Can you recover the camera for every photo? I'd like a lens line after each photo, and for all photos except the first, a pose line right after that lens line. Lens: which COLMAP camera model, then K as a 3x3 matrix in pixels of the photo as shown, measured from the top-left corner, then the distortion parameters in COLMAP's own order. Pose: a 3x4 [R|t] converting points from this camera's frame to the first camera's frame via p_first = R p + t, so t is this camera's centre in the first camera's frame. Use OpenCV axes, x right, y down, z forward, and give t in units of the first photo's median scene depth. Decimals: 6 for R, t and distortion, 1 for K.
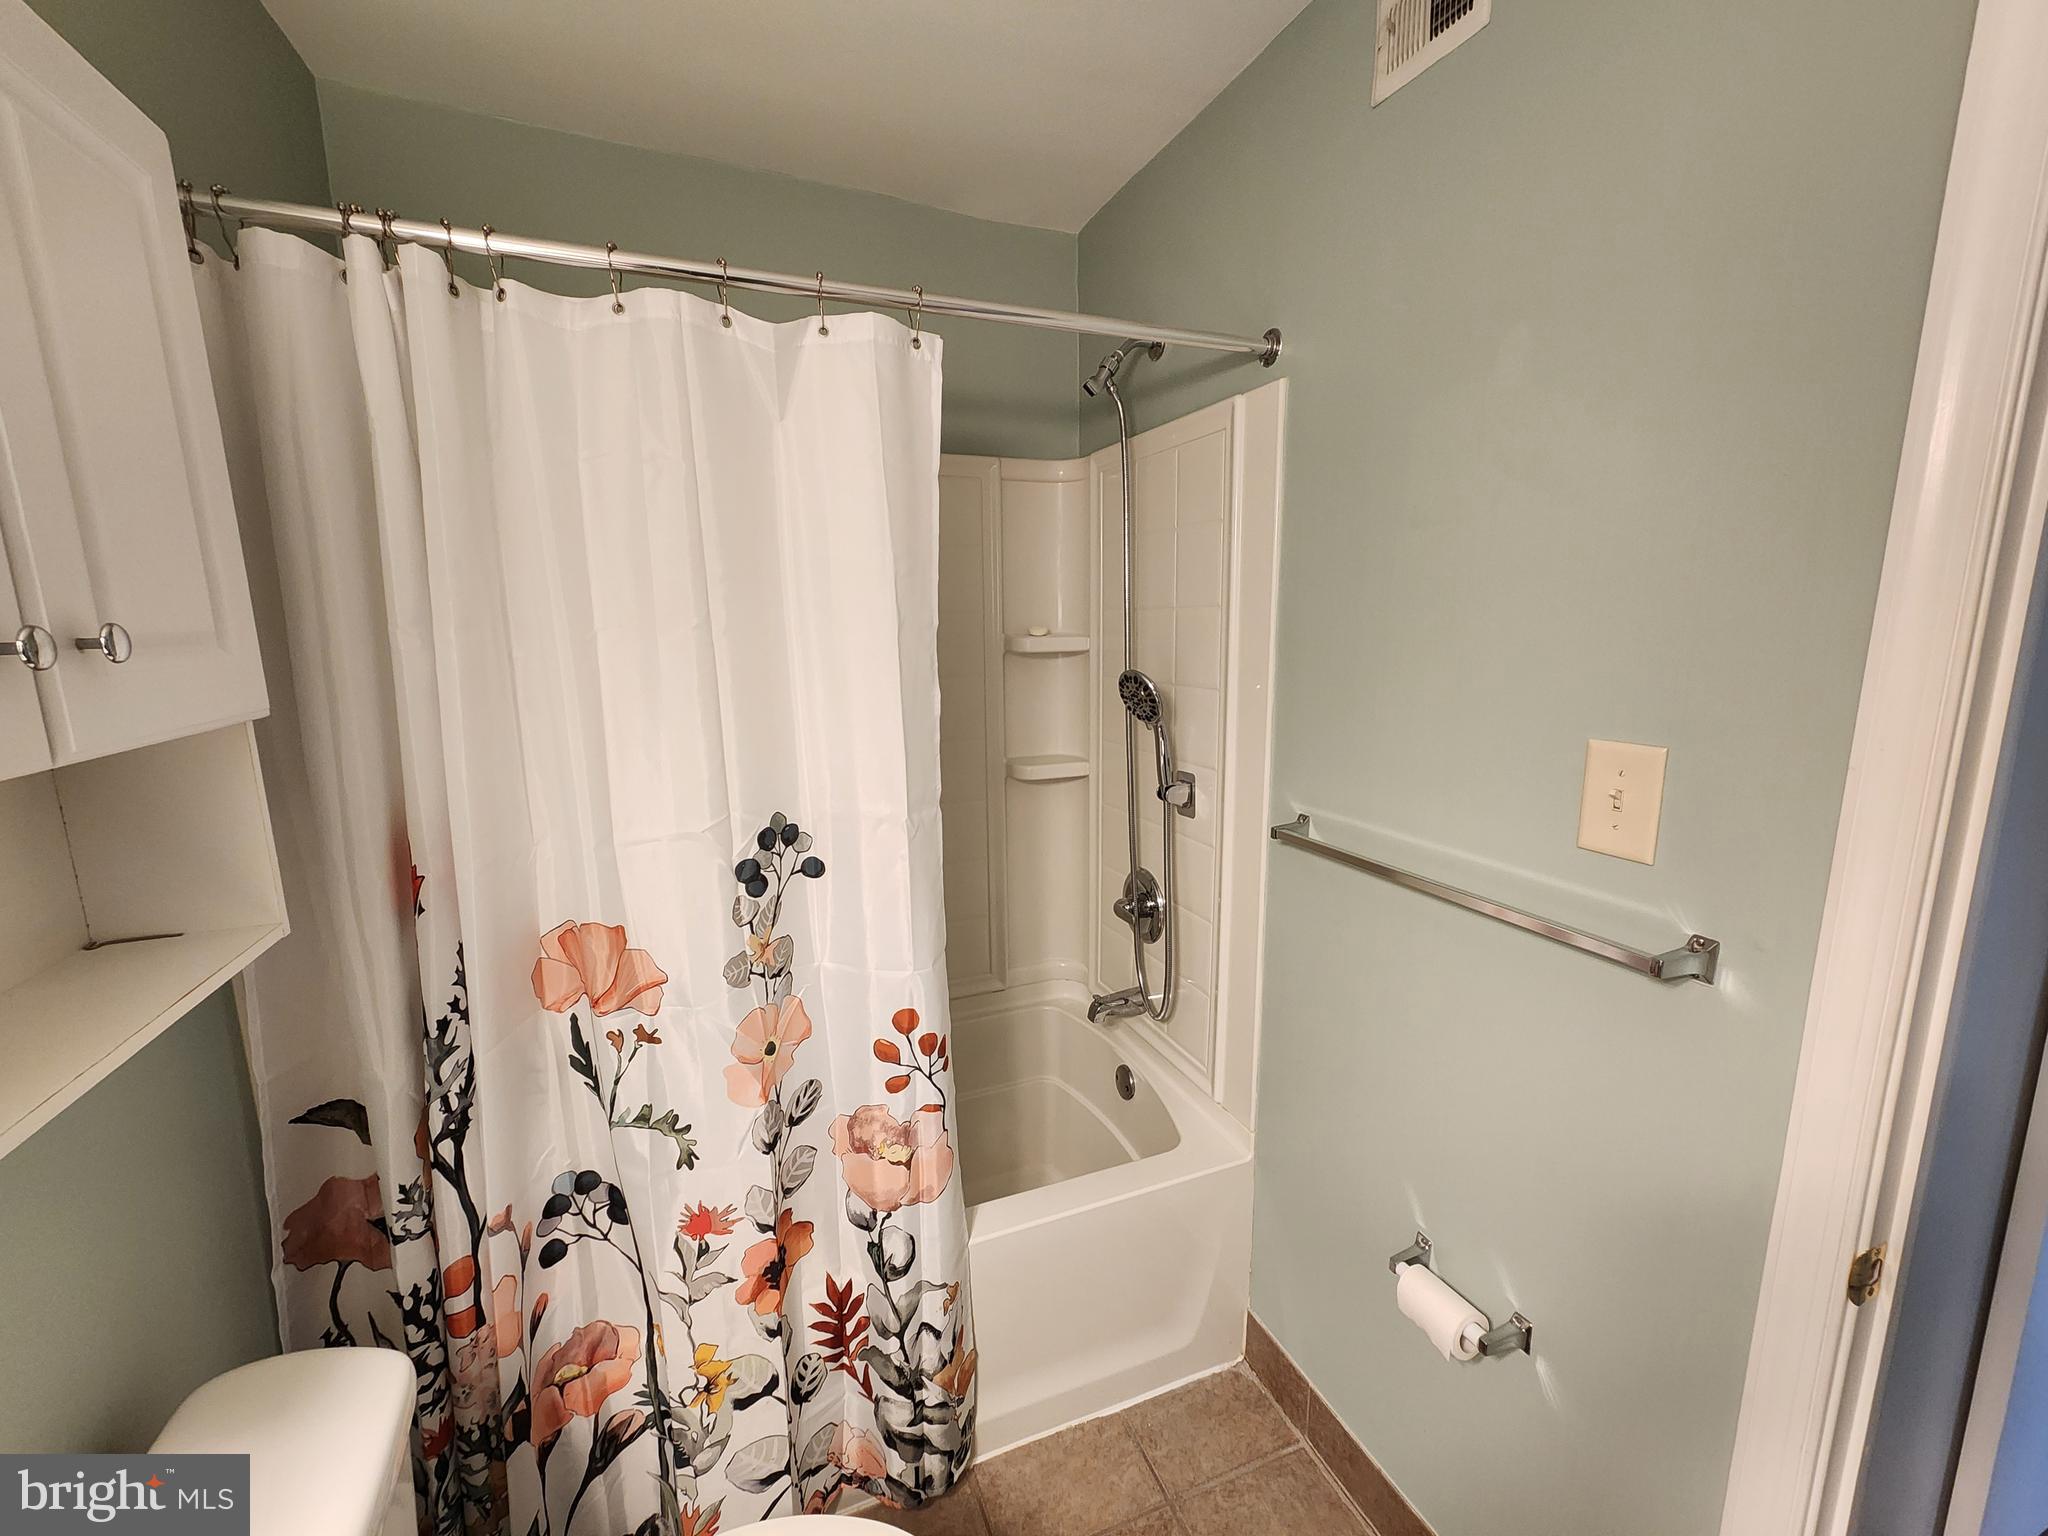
lens RADIAL K [[833.9, 0, 1022.8], [0, 833.9, 773.9], [0, 0, 1]] dist [0.000739, -0.000110]
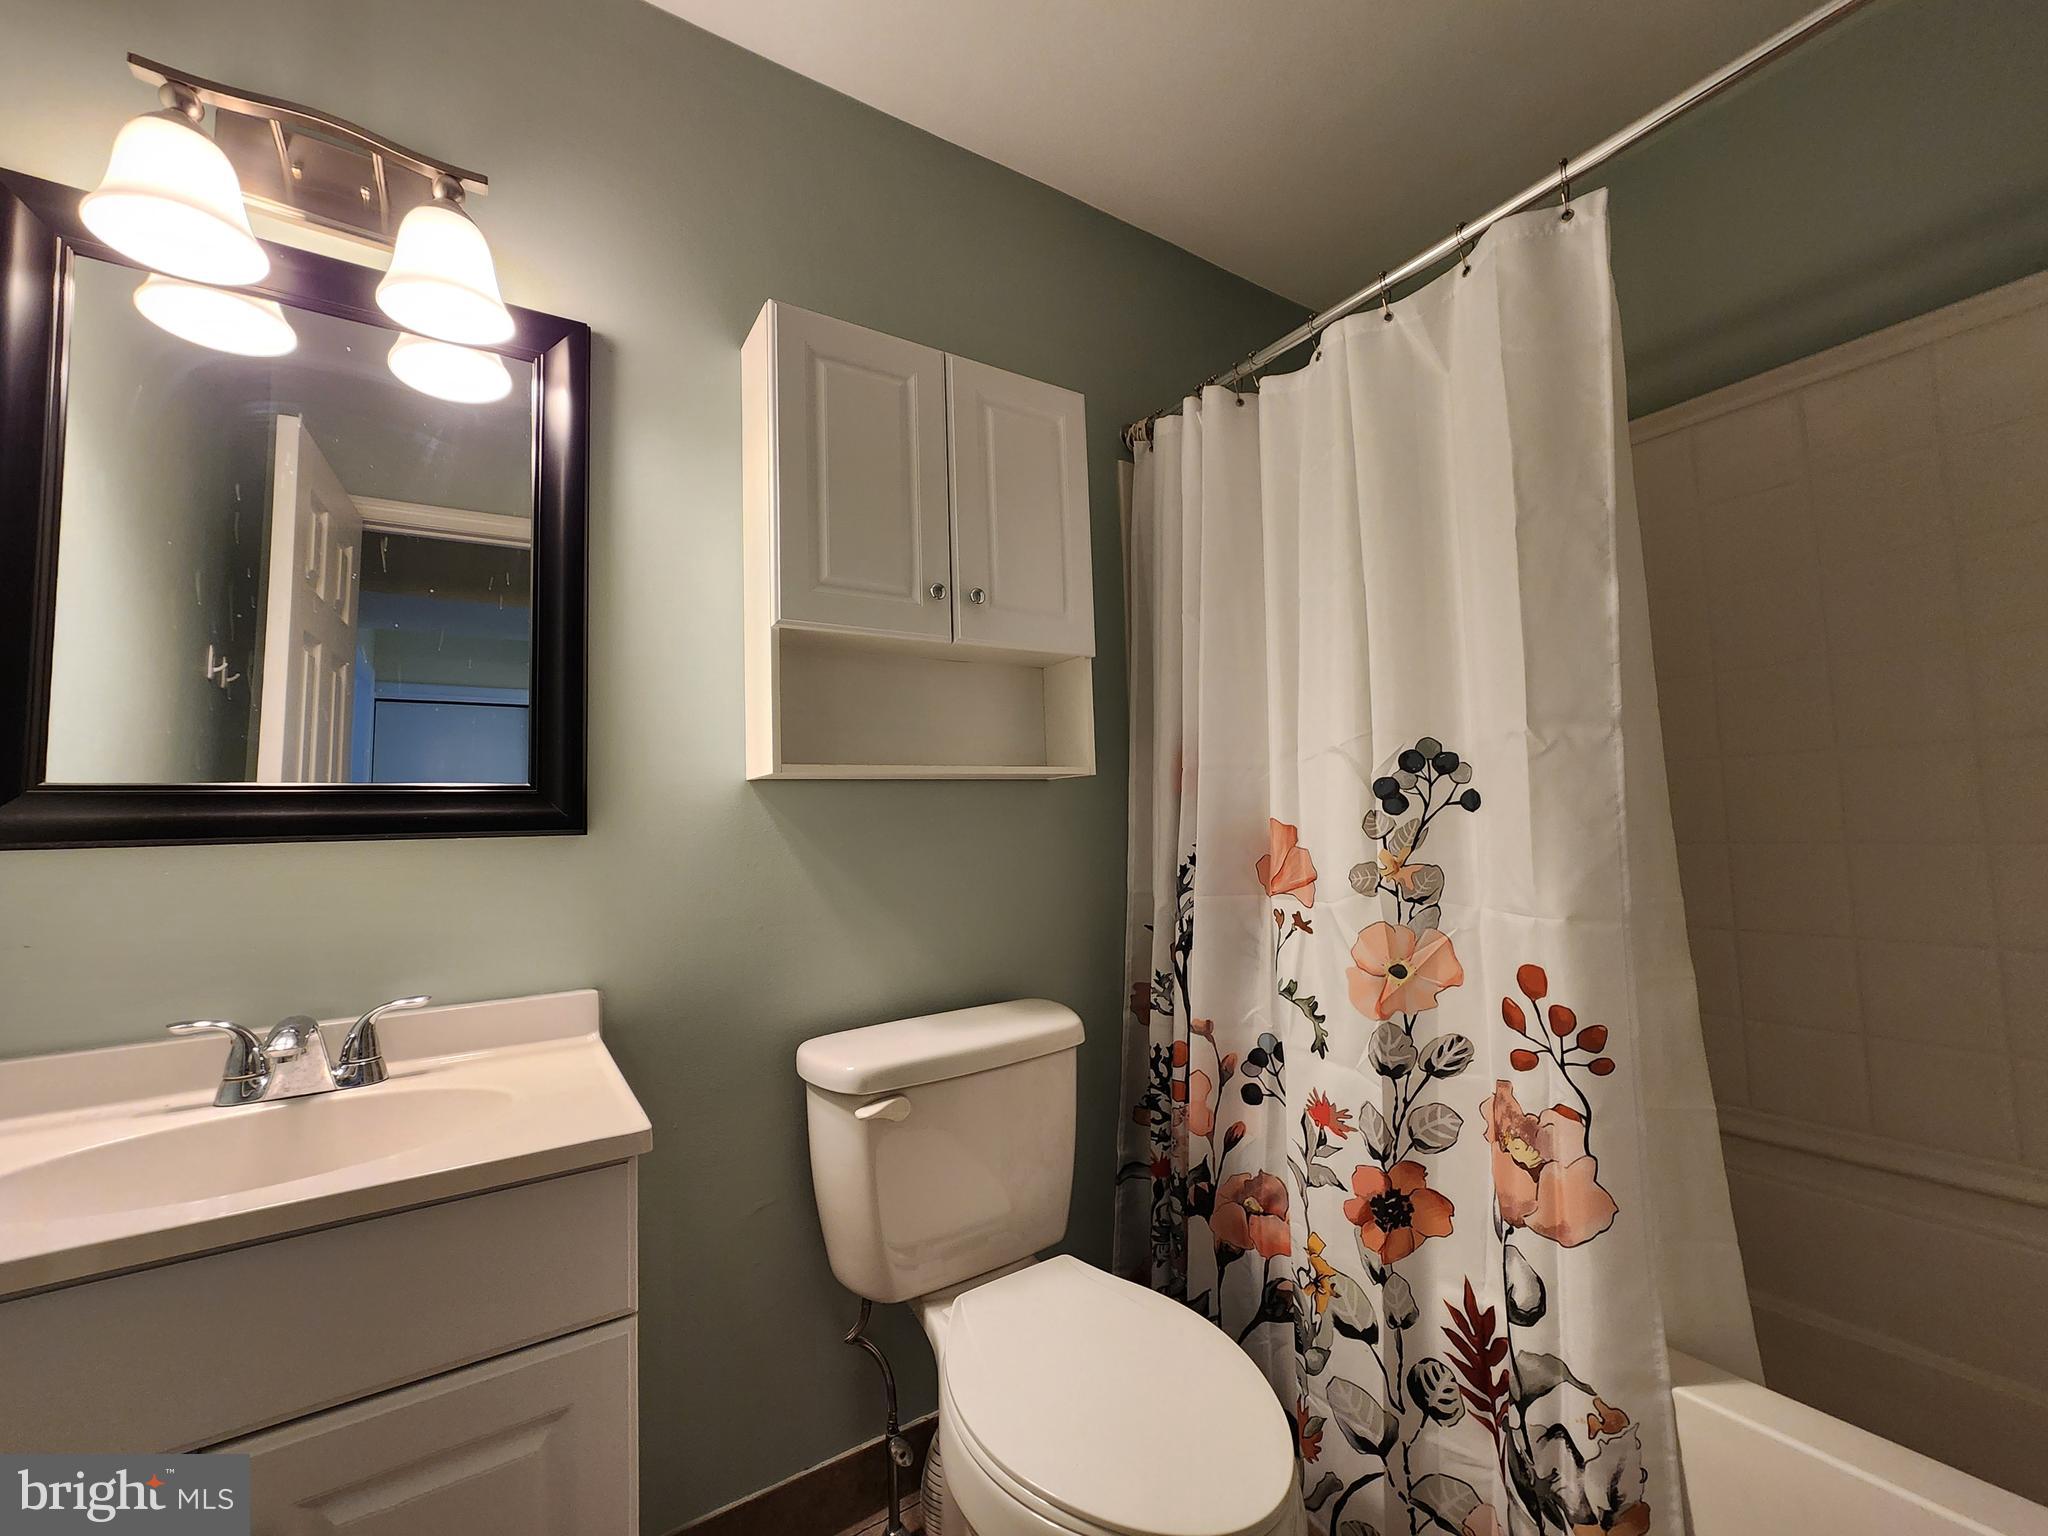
lens RADIAL K [[833.9, 0, 1012.3], [0, 833.9, 764.9], [0, 0, 1]] dist [0.000739, -0.000110]
pose [[0.191351, -0.060977, -0.979626, 0.610597], [-0.150857, 0.984382, -0.090740, 0.250952], [0.969859, 0.165146, 0.179164, 0.338194]]
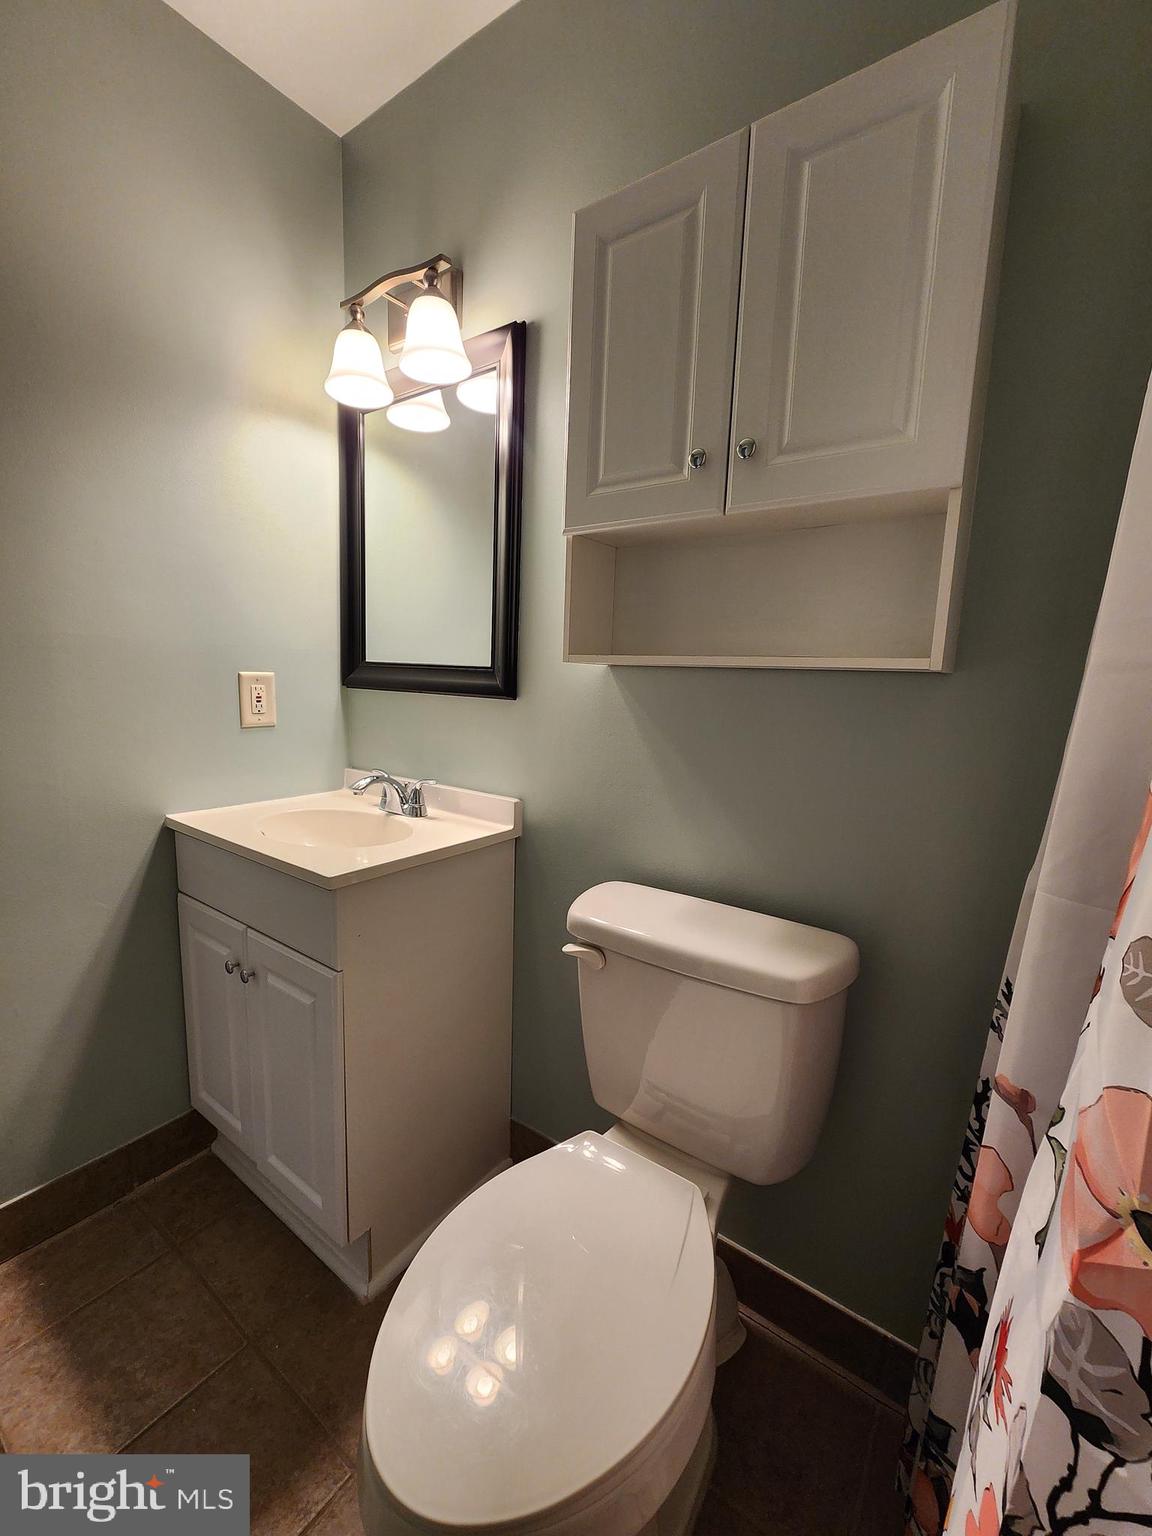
lens RADIAL K [[625.5, 0, 566.8], [0, 625.5, 764.5], [0, 0, 1]] dist [0.000739, -0.000110]
pose [[-0.838969, 0.065374, -0.540239, 0.066860], [-0.119749, 0.946244, 0.300471, 0.073883], [0.530841, 0.316779, -0.786040, 1.027874]]
